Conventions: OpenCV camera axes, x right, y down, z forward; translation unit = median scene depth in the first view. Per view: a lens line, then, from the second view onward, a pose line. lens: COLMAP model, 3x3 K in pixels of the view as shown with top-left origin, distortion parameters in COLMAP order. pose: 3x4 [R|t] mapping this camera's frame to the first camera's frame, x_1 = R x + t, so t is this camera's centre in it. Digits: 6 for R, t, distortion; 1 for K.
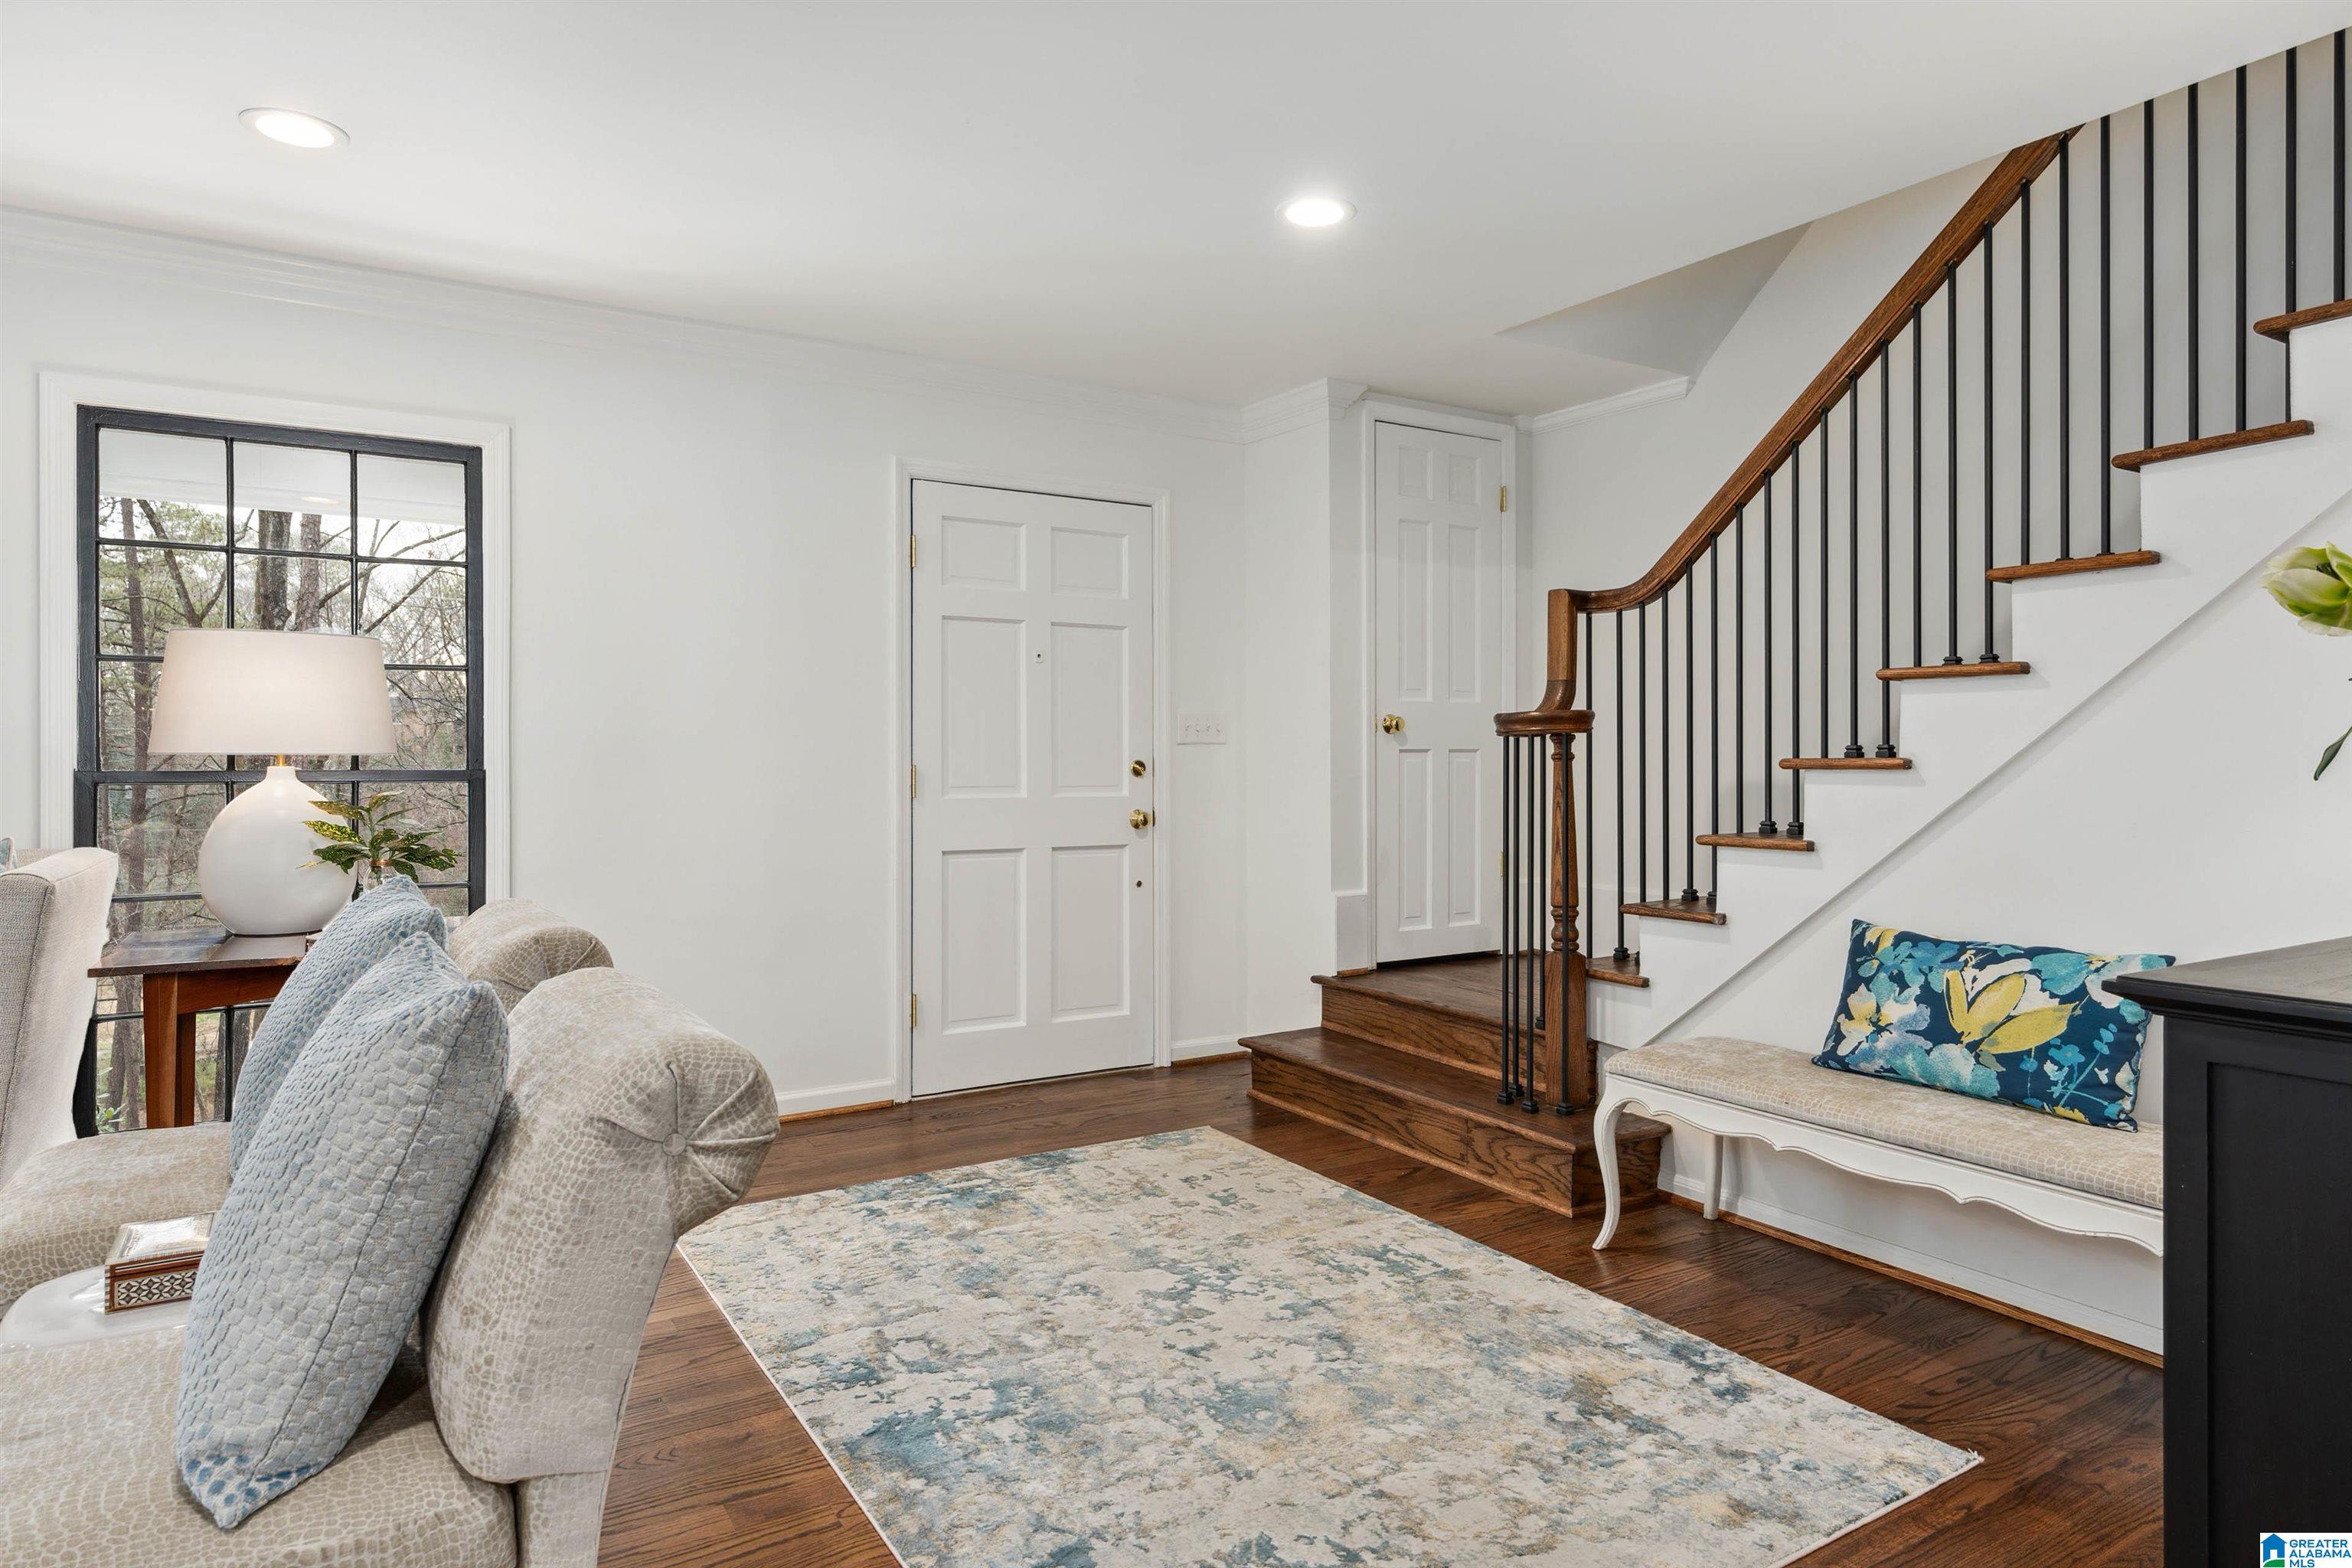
lens RADIAL K [[1355.5, 0, 1180.1], [0, 1355.5, 770.8], [0, 0, 1]] dist [-0.000508, -0.000898]
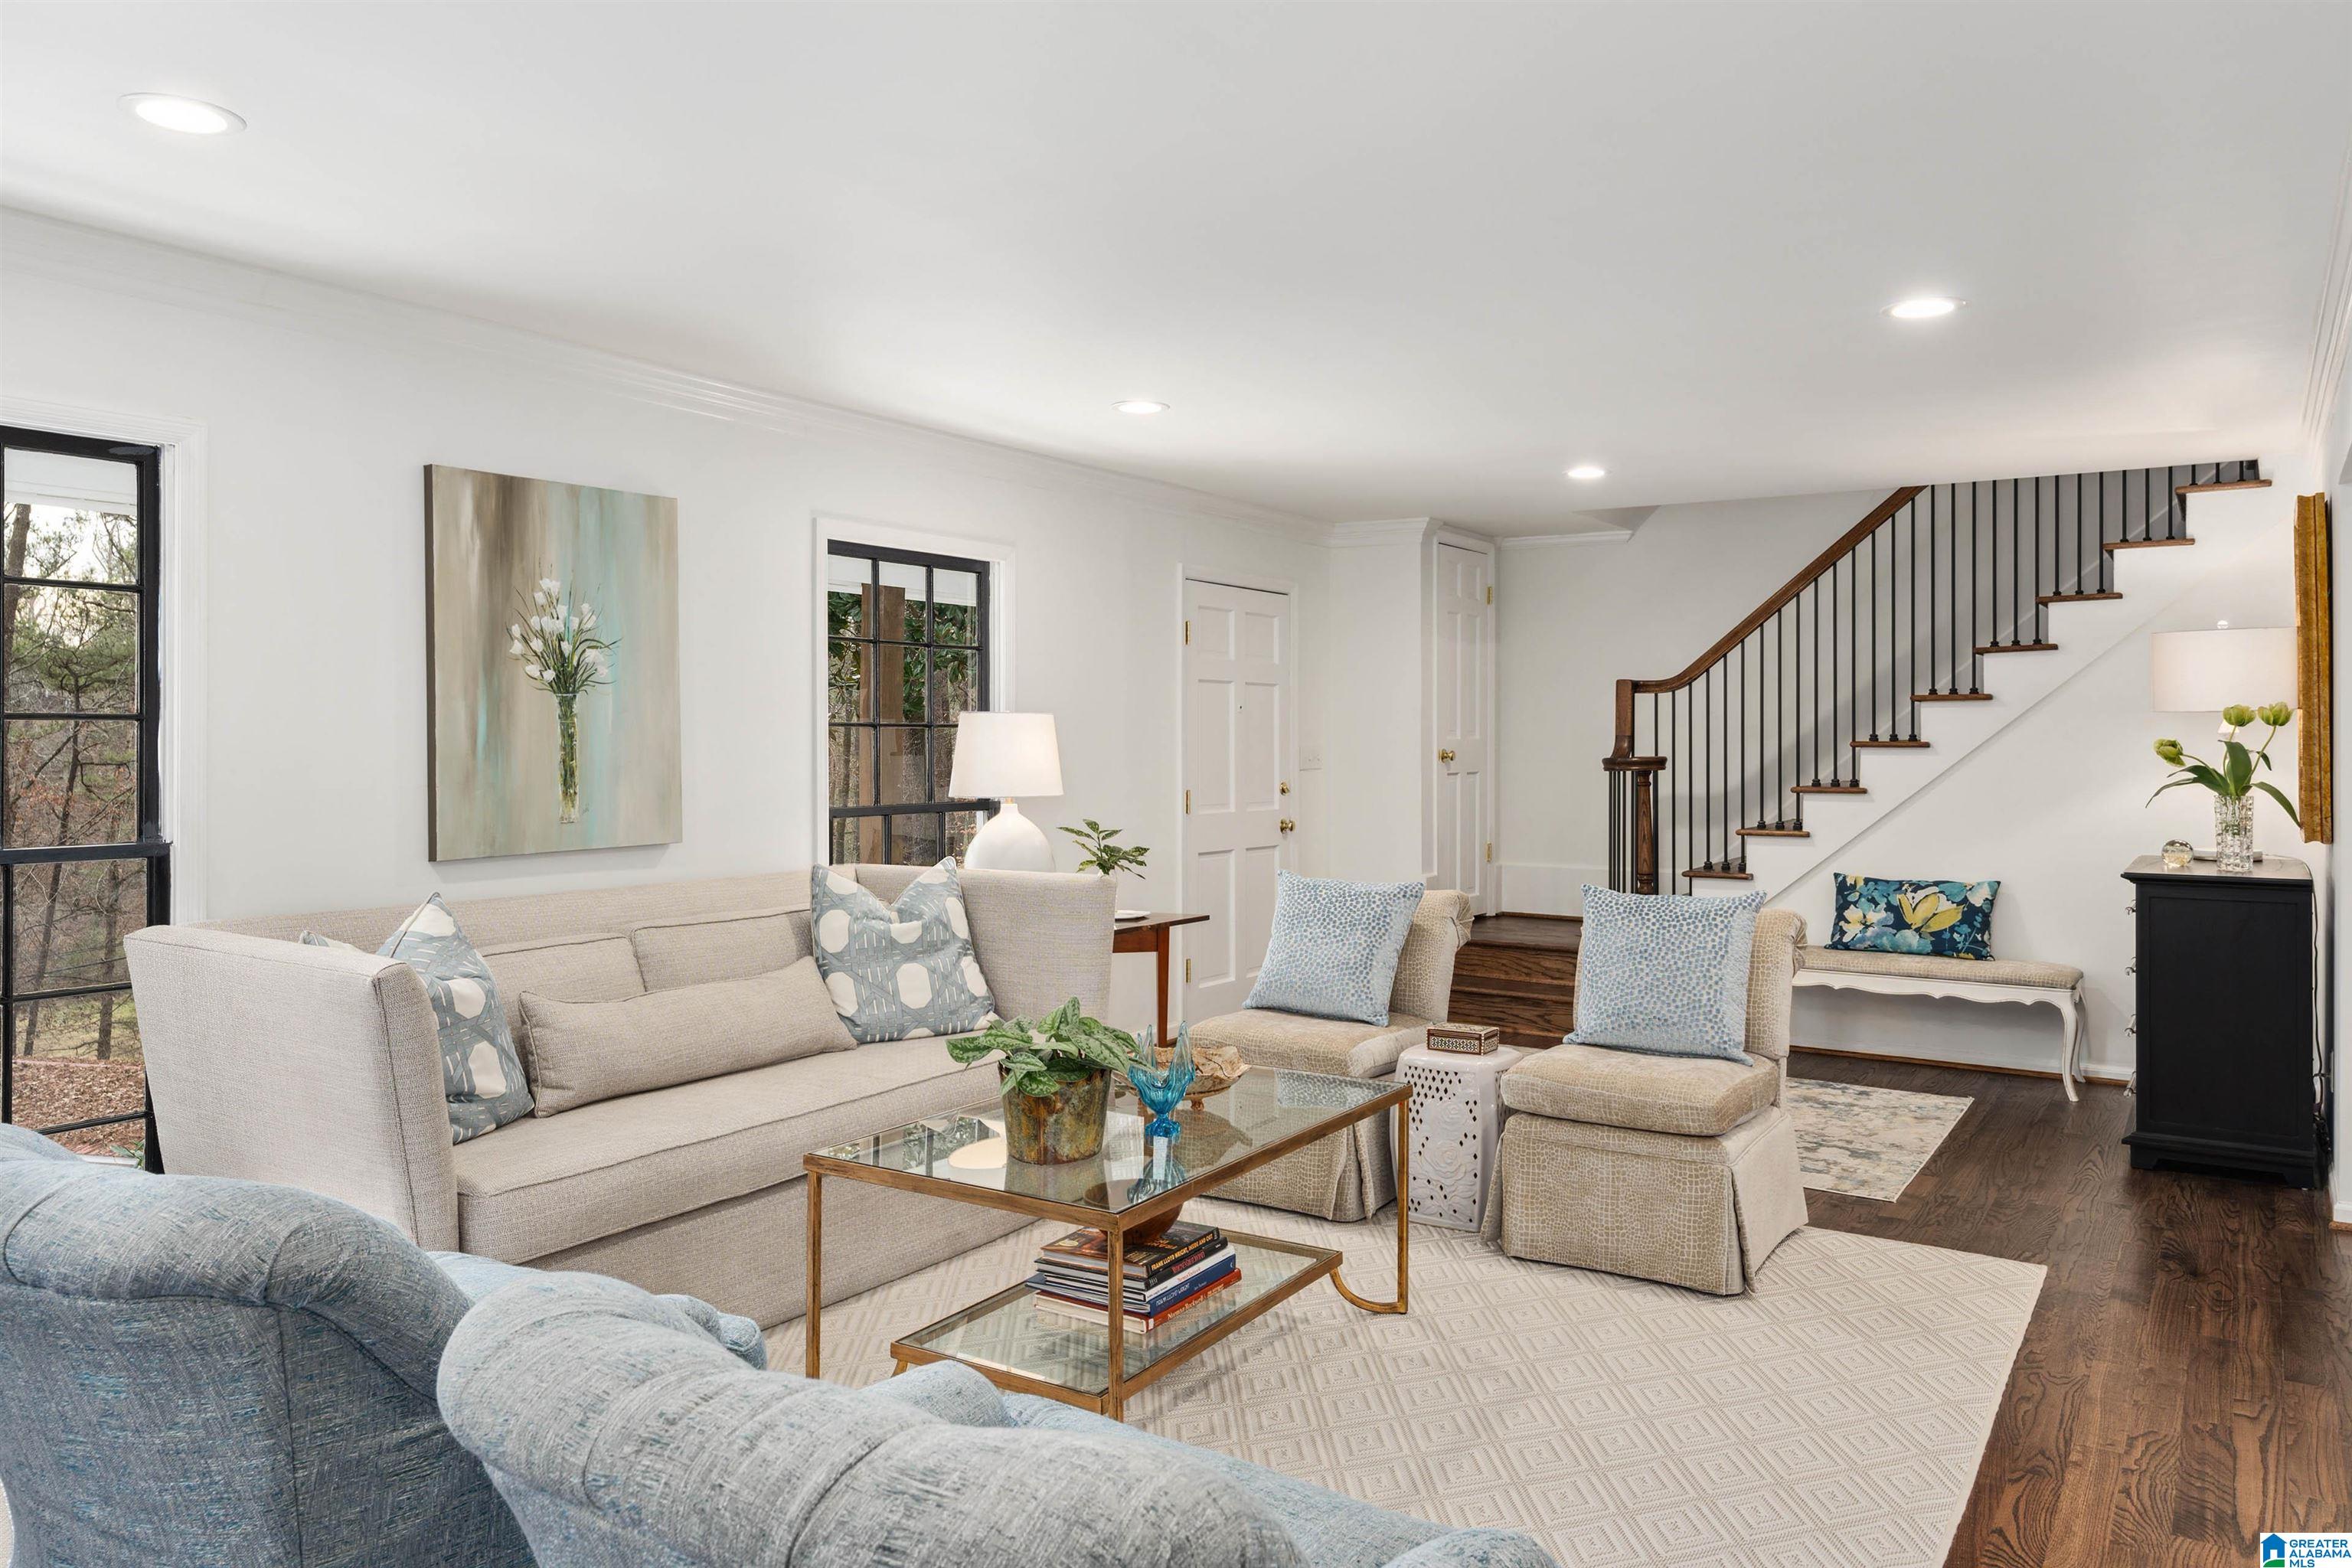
lens RADIAL K [[1584.2, 0, 1176.0], [0, 1584.2, 784.0], [0, 0, 1]] dist [-0.003446, -0.000758]
pose [[0.917133, -0.010509, 0.398442, -1.269361], [0.003606, 0.999830, 0.018071, -0.059347], [-0.398564, -0.015137, 0.917015, -0.680747]]
